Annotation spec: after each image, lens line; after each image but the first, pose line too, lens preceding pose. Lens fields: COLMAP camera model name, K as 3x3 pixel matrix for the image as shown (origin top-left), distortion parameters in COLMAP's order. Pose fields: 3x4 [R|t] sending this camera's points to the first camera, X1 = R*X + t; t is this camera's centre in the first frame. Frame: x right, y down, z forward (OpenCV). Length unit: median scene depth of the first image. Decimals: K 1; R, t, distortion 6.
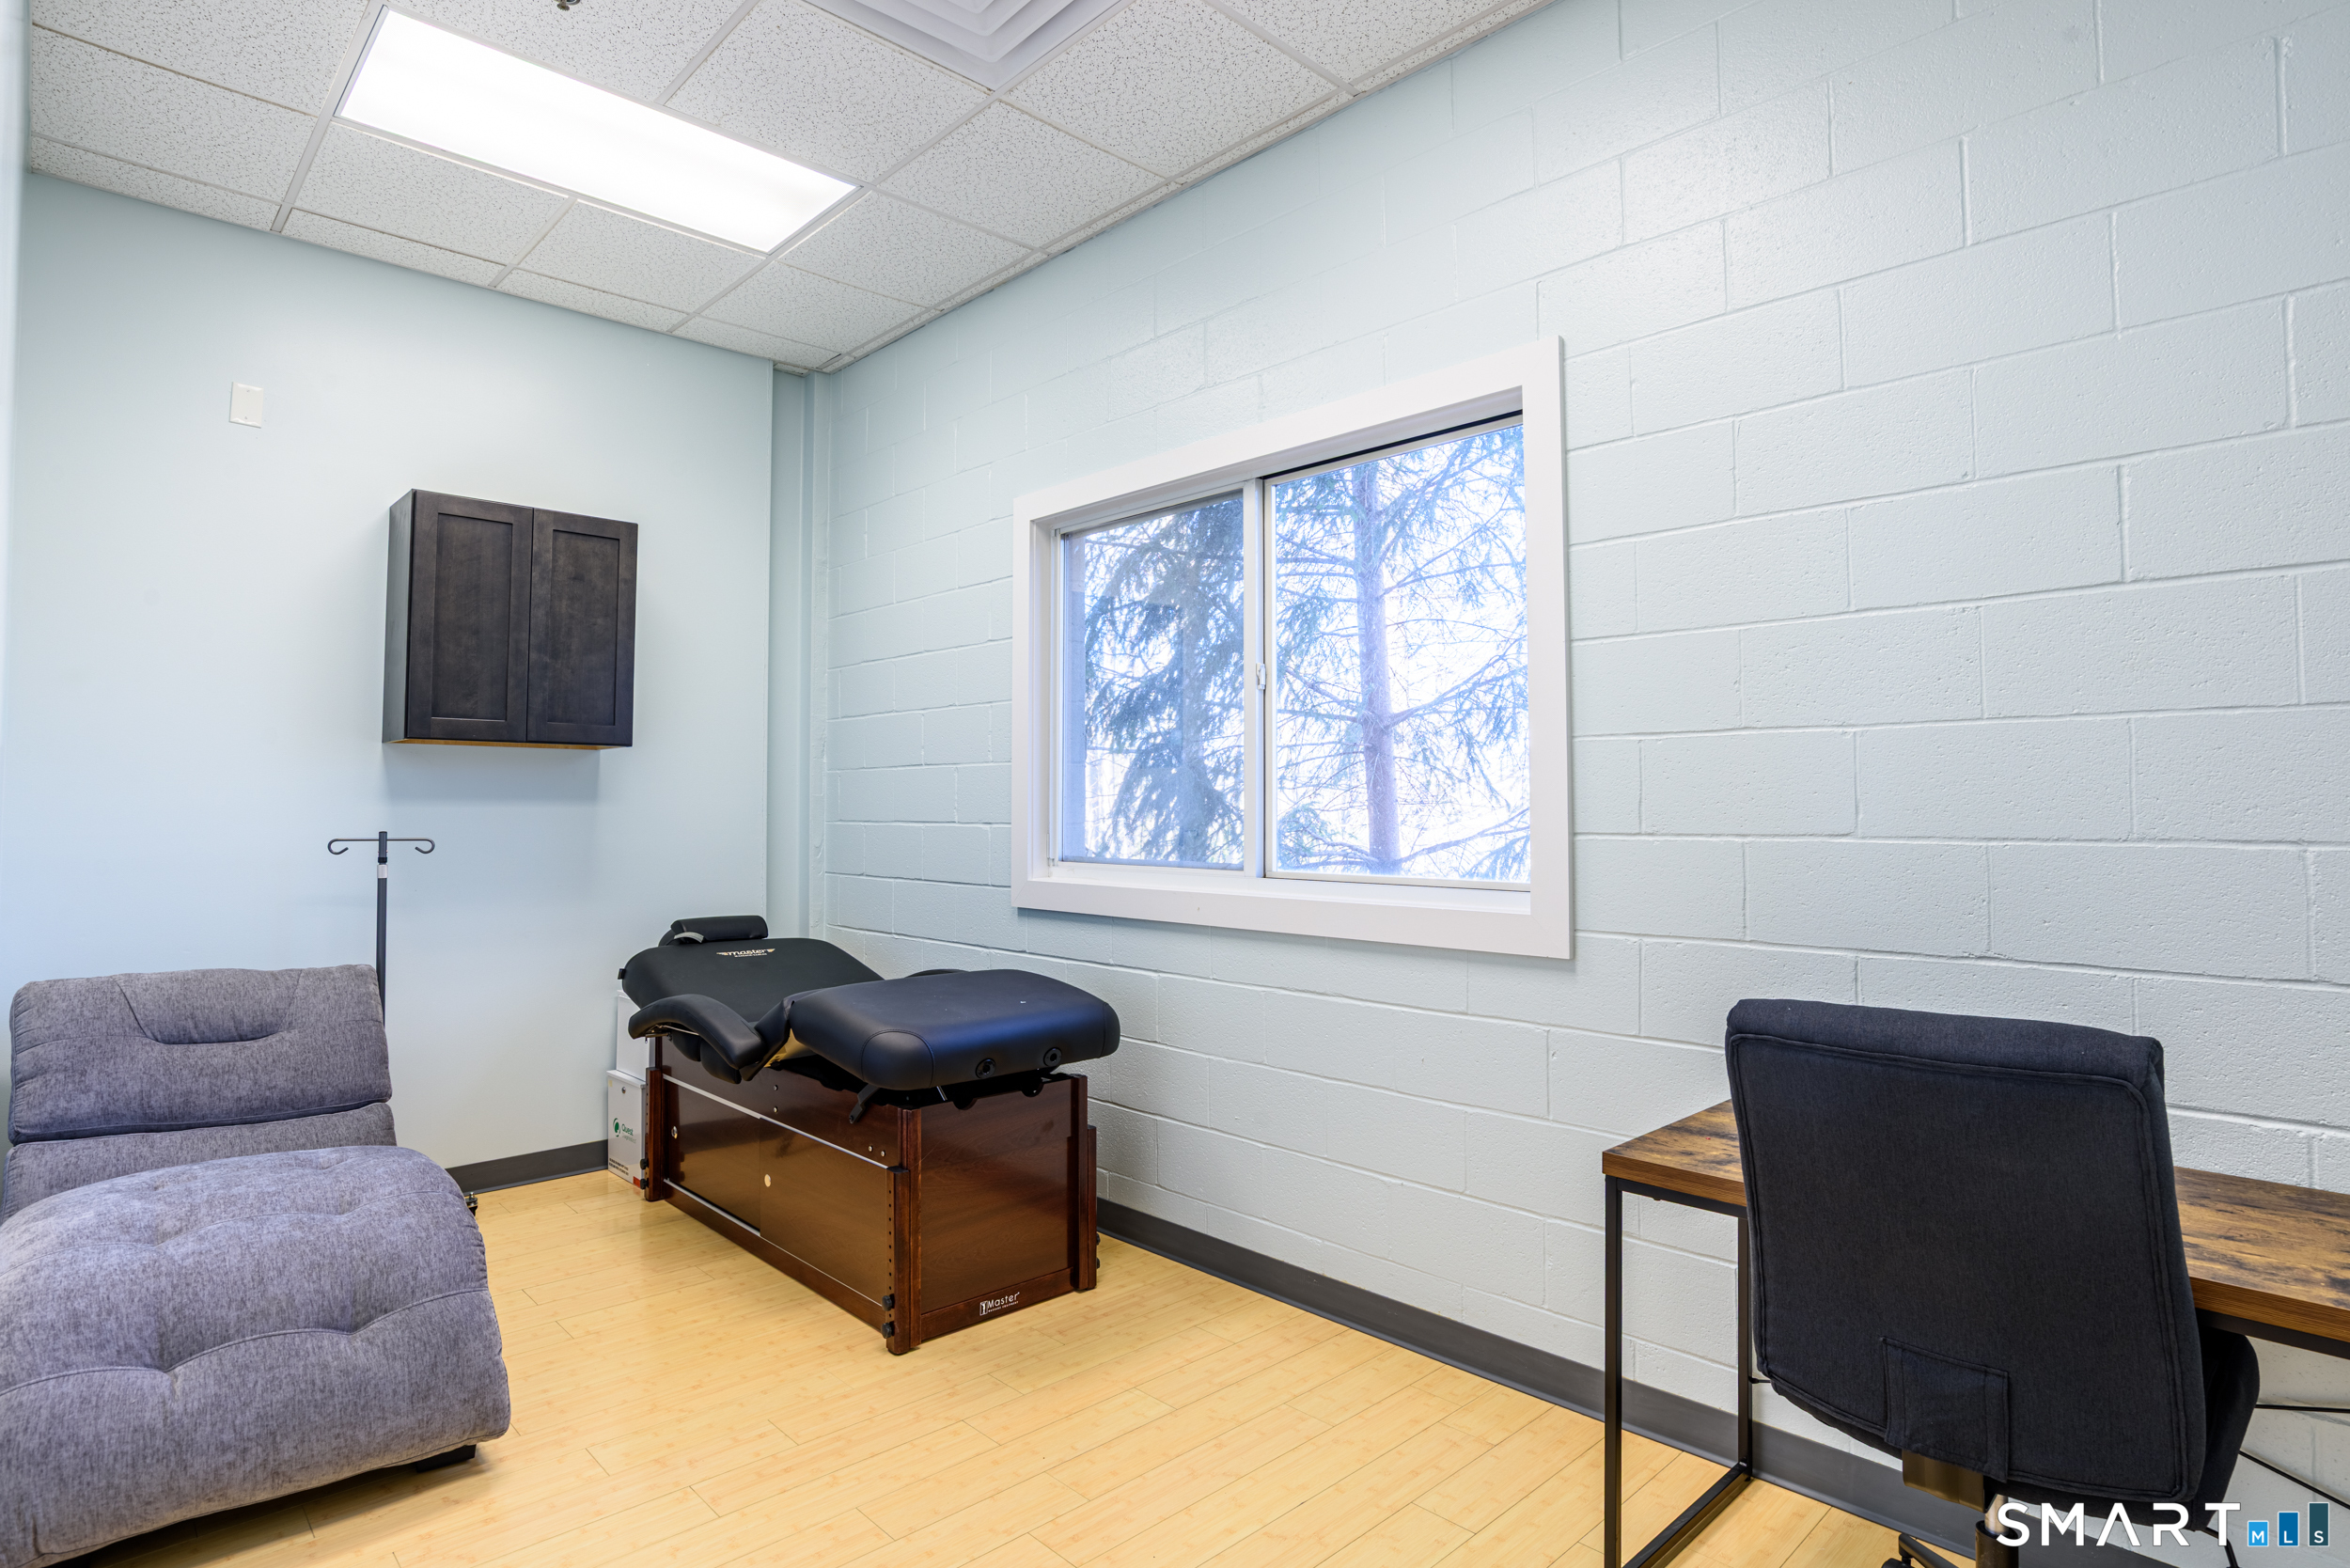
lens RADIAL K [[1230.4, 0, 1152.5], [0, 1230.4, 787.3], [0, 0, 1]] dist [-0.049228, 0.019817]
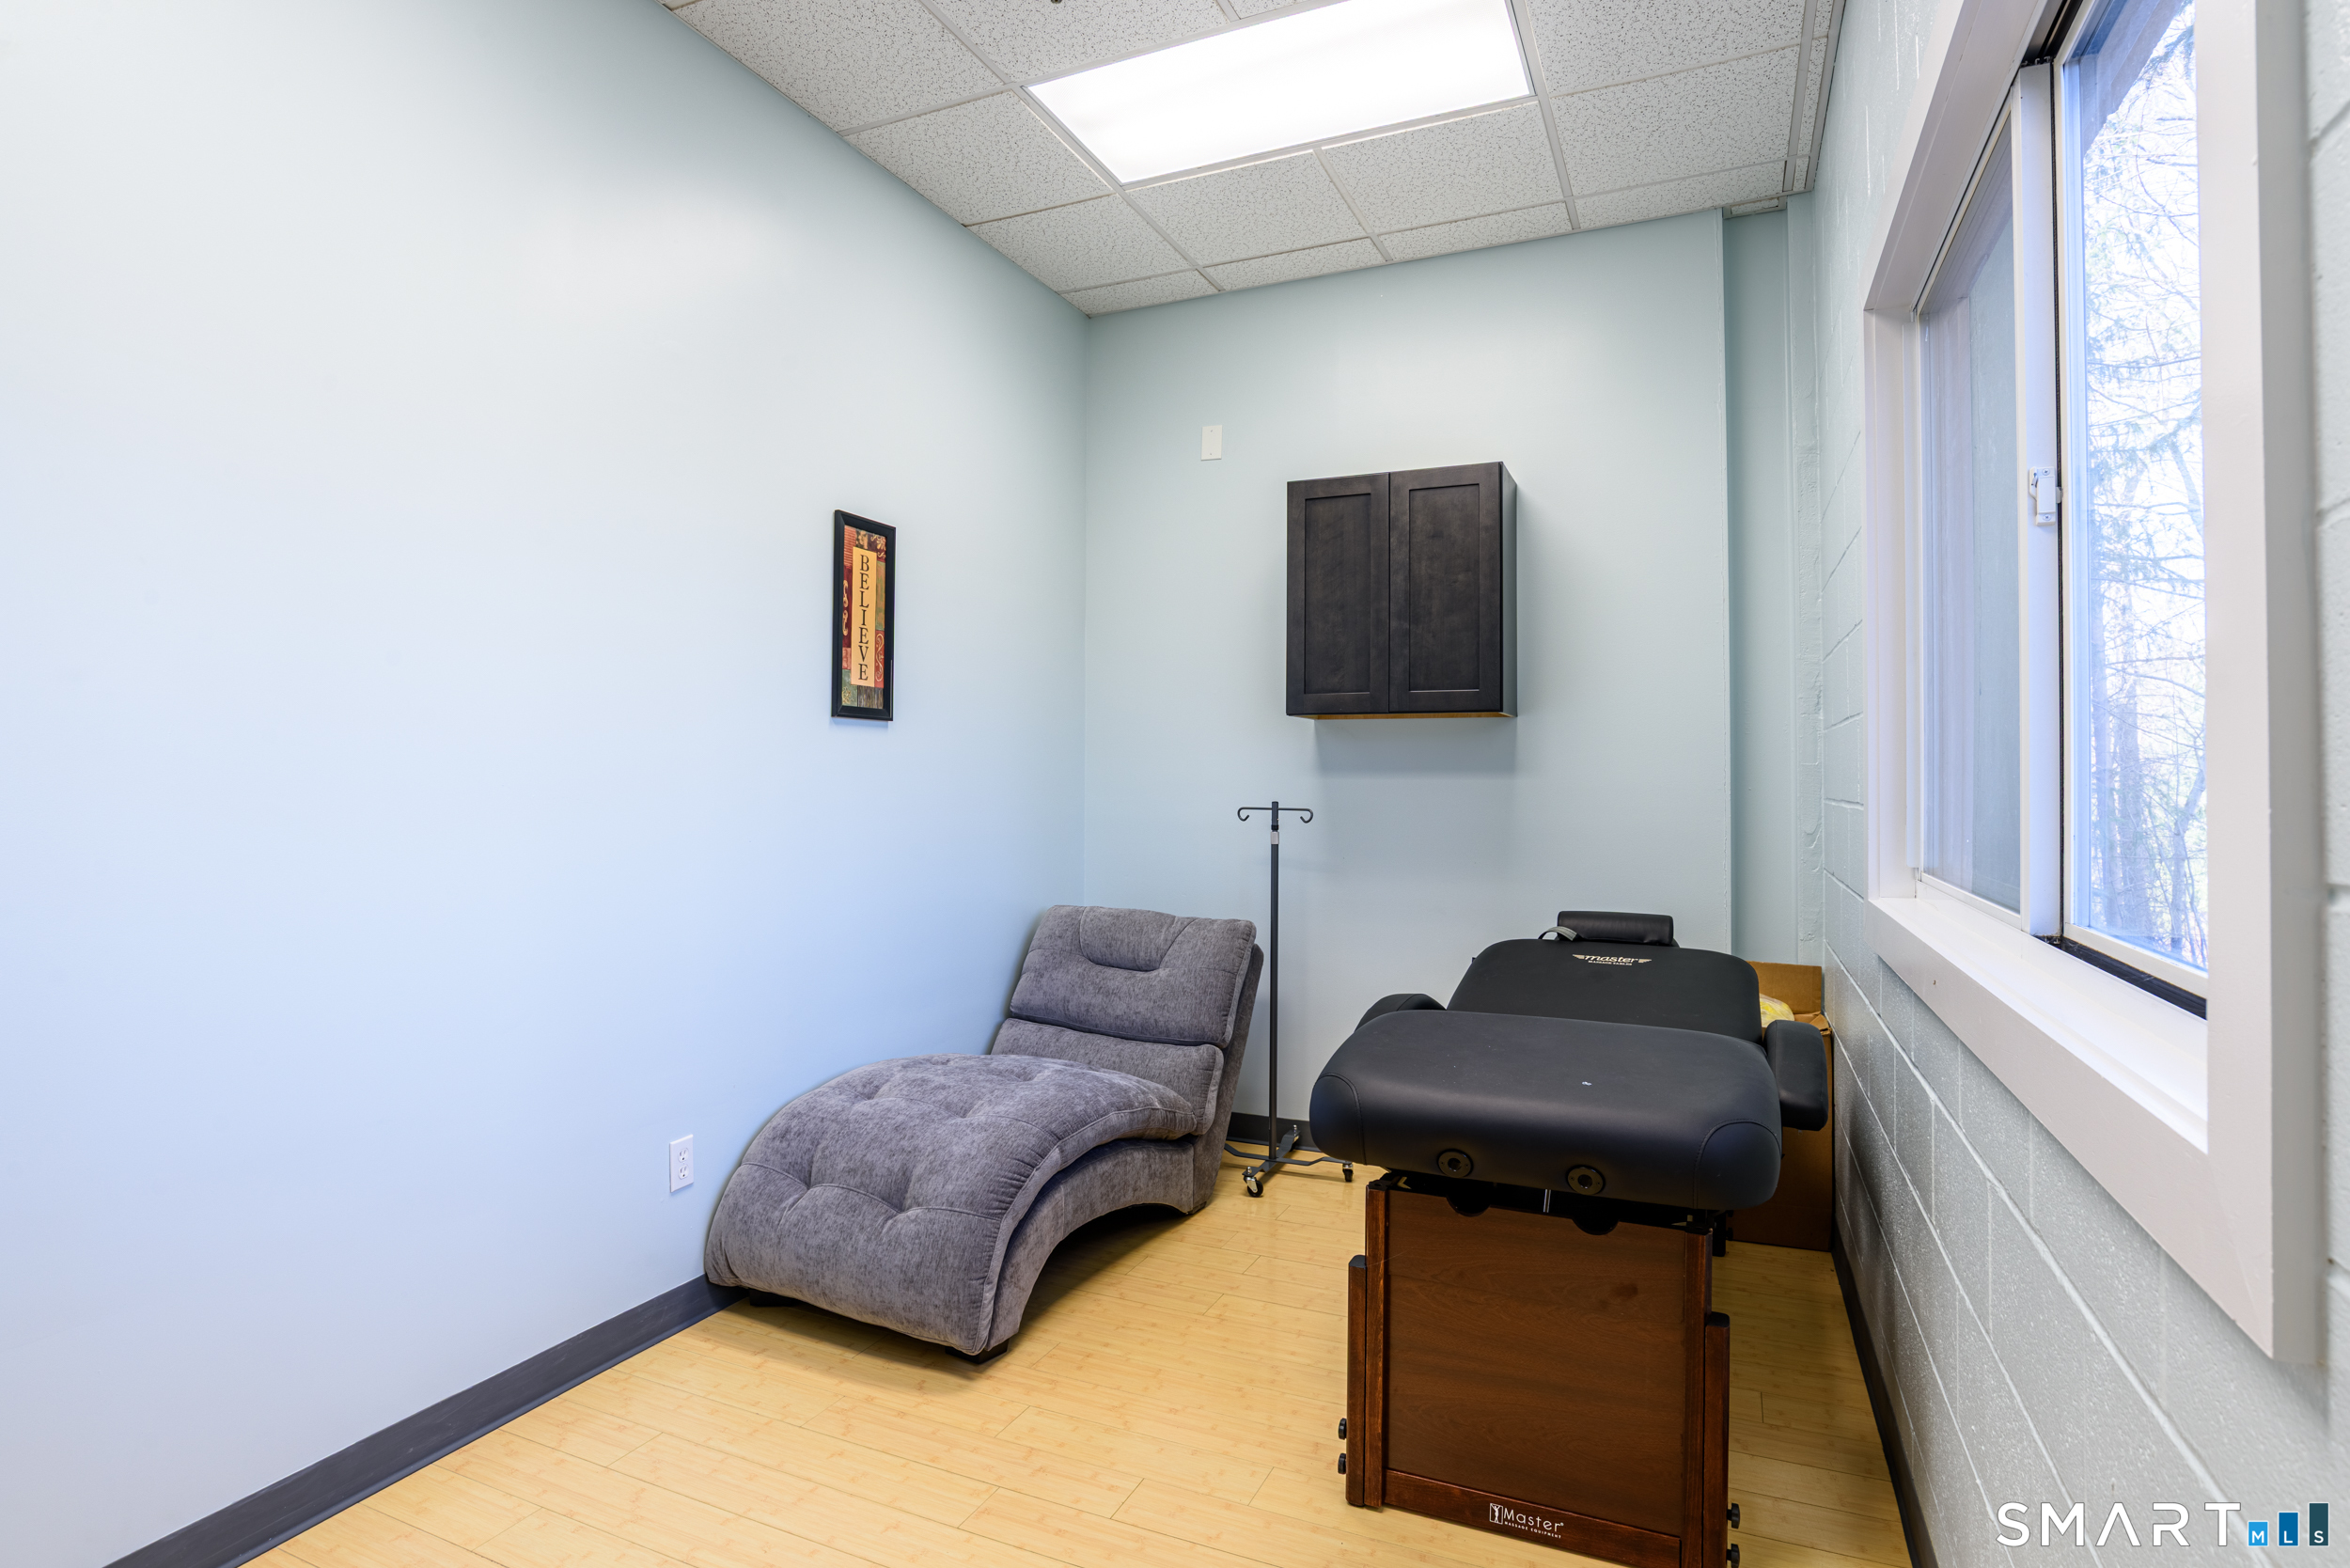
lens RADIAL K [[1230.4, 0, 1154.3], [0, 1230.4, 772.5], [0, 0, 1]] dist [-0.049228, 0.019817]
pose [[0.366536, -0.003504, -0.930397, 0.344266], [0.012837, 0.999917, 0.001292, 0.007328], [0.930315, -0.012417, 0.366550, 0.473558]]
